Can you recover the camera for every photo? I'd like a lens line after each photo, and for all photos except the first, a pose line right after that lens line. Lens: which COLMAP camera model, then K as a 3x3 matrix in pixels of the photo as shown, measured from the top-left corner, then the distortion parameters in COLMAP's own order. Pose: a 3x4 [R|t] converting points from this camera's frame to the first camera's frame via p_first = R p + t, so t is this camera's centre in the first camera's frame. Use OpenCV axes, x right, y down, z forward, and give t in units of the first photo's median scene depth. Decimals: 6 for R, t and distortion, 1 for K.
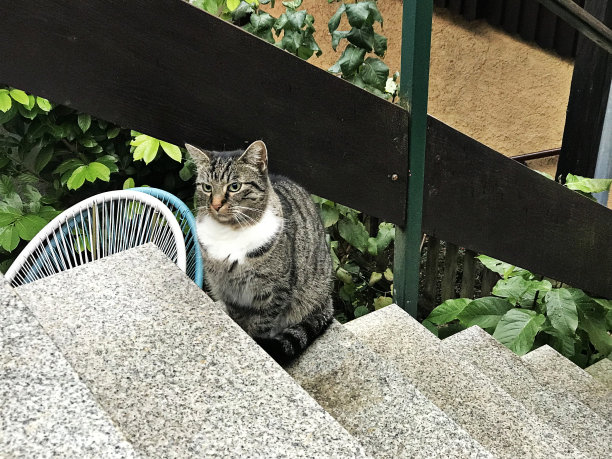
lens RADIAL K [[1015.4, 0, 306.0], [0, 1015.4, 229.5], [0, 0, 1]] dist [0.136076, -0.088737]
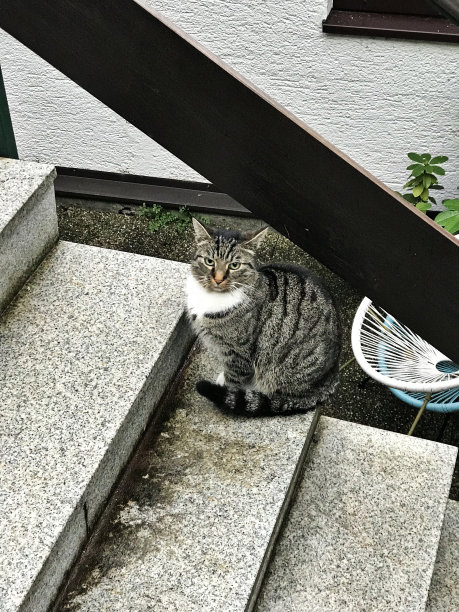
lens RADIAL K [[1015.4, 0, 229.5], [0, 1015.4, 306.0], [0, 0, 1]] dist [0.136076, -0.088737]
pose [[0.597274, 0.491676, -0.633655, 0.690062], [-0.398793, 0.867529, 0.297251, -0.337205], [0.695865, 0.075157, 0.714229, 0.179954]]
